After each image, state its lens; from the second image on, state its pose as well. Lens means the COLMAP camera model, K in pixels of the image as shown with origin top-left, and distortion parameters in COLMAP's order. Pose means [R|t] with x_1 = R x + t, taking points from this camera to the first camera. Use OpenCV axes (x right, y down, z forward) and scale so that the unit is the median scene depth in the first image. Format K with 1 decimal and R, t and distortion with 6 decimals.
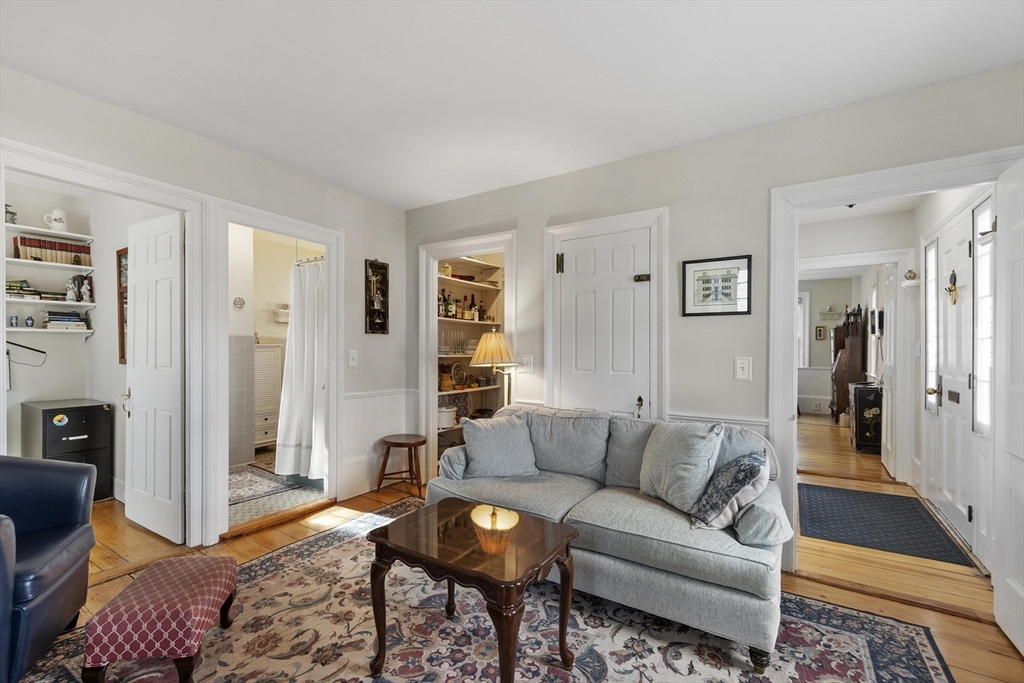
lens RADIAL K [[458.5, 0, 479.1], [0, 458.5, 343.1], [0, 0, 1]] dist [0.001511, -0.000748]
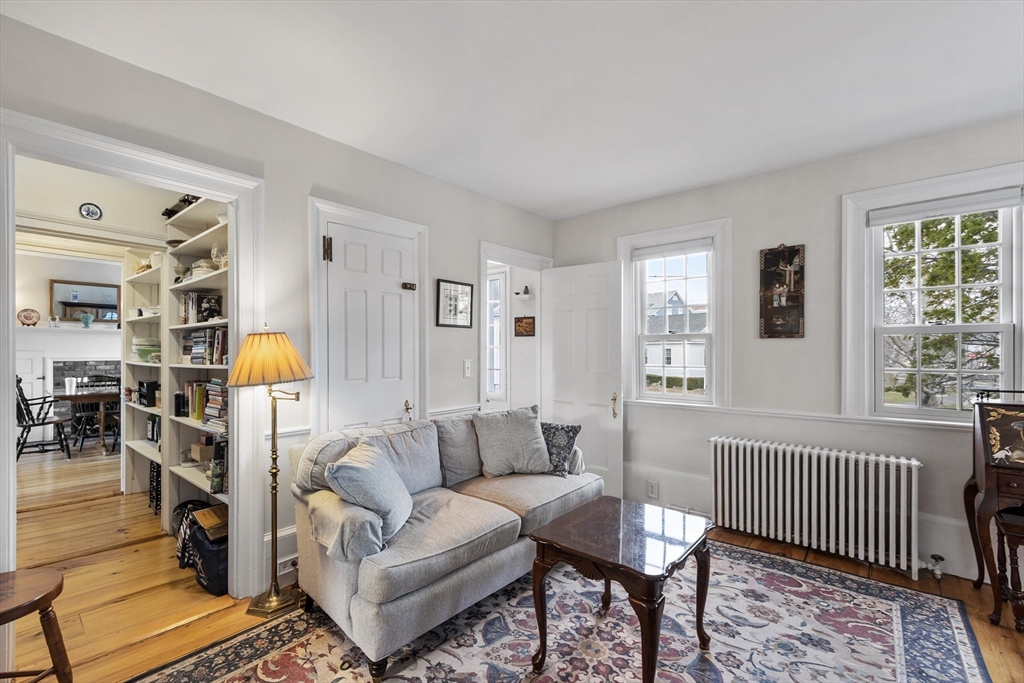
lens RADIAL K [[451.4, 0, 486.7], [0, 451.4, 352.6], [0, 0, 1]] dist [0.001632, 0.000397]
pose [[0.116637, 0.003377, 0.993169, -0.663125], [0.006601, 0.999969, -0.004175, 0.013948], [-0.993153, 0.007043, 0.116611, 0.734877]]
